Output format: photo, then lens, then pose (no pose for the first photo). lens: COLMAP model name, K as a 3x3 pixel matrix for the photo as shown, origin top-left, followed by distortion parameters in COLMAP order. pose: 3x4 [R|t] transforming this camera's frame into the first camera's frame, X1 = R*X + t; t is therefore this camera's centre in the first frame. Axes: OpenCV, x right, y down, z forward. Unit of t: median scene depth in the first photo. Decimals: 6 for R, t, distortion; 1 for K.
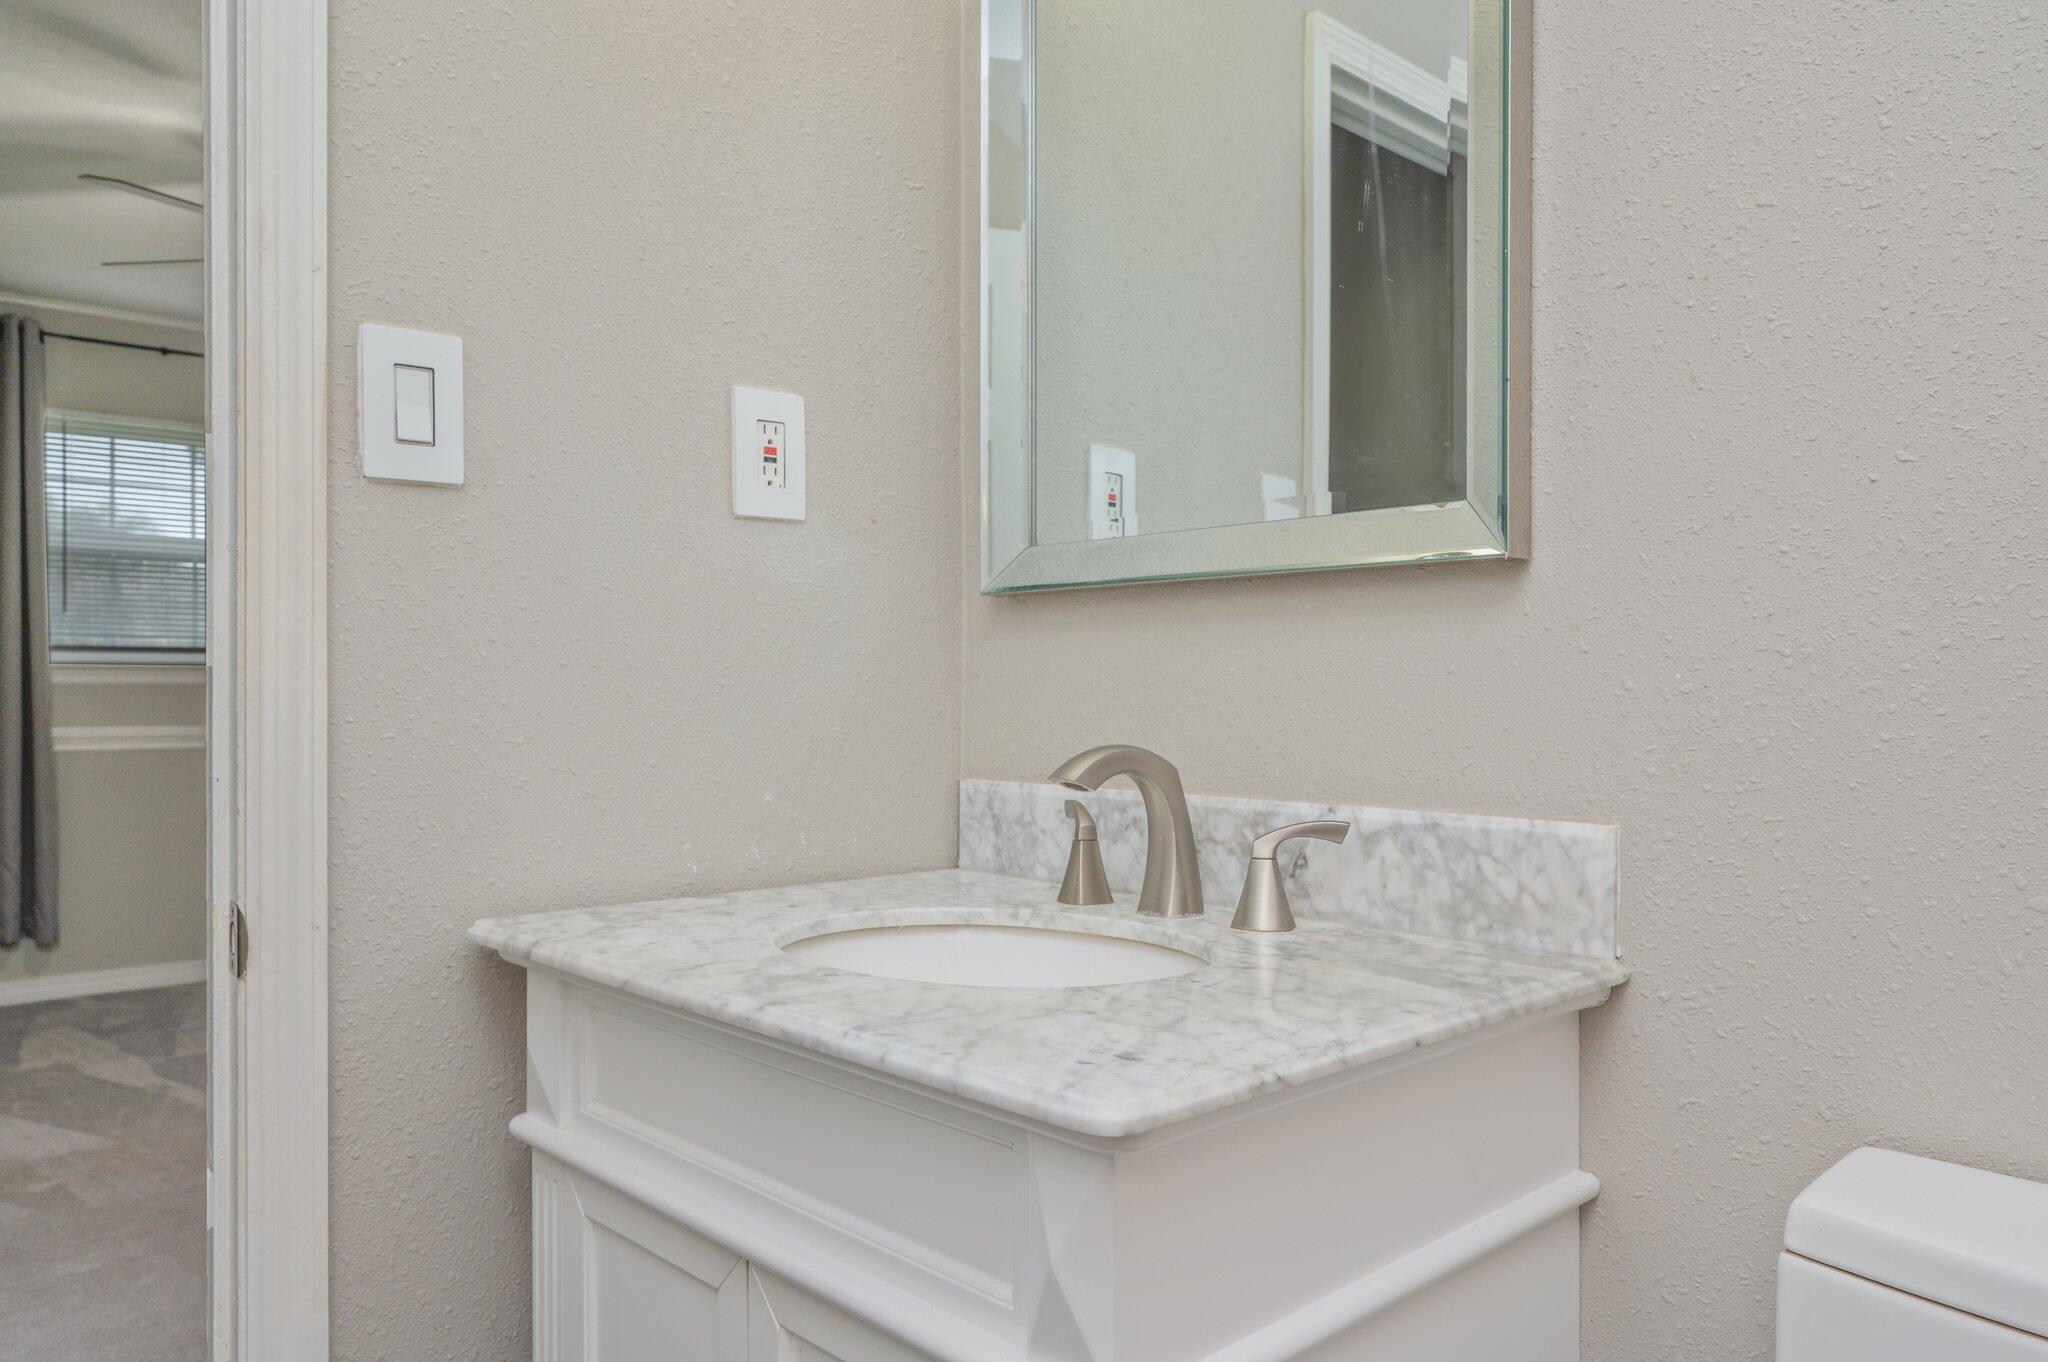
lens RADIAL K [[1432.1, 0, 1022.9], [0, 1432.1, 684.8], [0, 0, 1]] dist [0.000401, -0.000190]
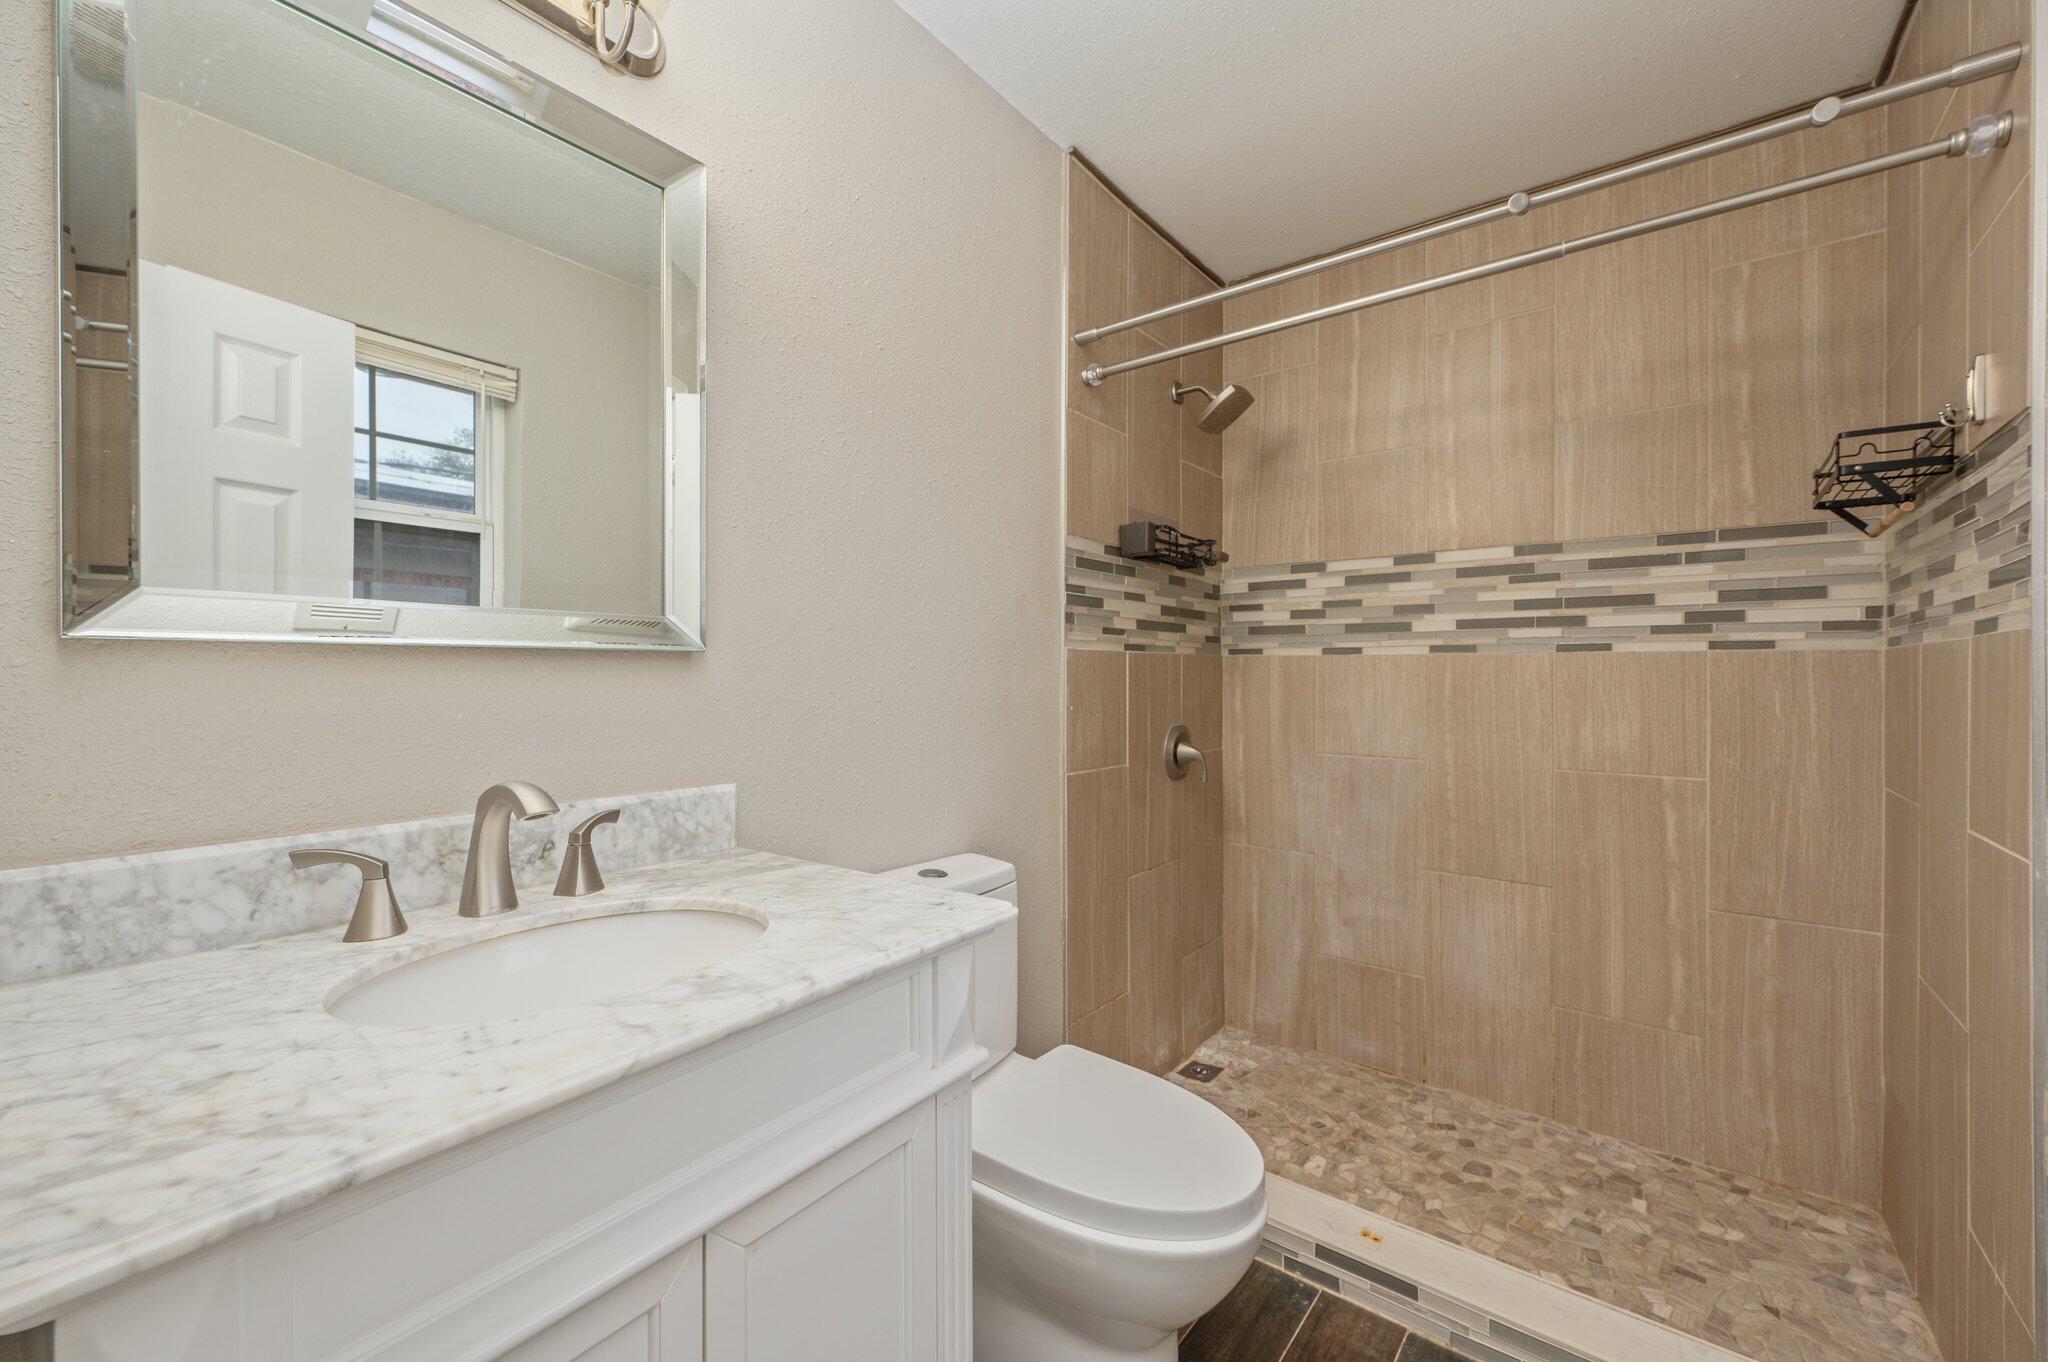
lens RADIAL K [[818.0, 0, 1026.3], [0, 818.0, 677.2], [0, 0, 1]] dist [0.000763, 0.001050]
pose [[-0.162033, -0.004565, 0.986775, -0.769988], [0.000566, 0.999989, 0.004719, -0.057129], [-0.986785, 0.001323, -0.162029, 0.711478]]
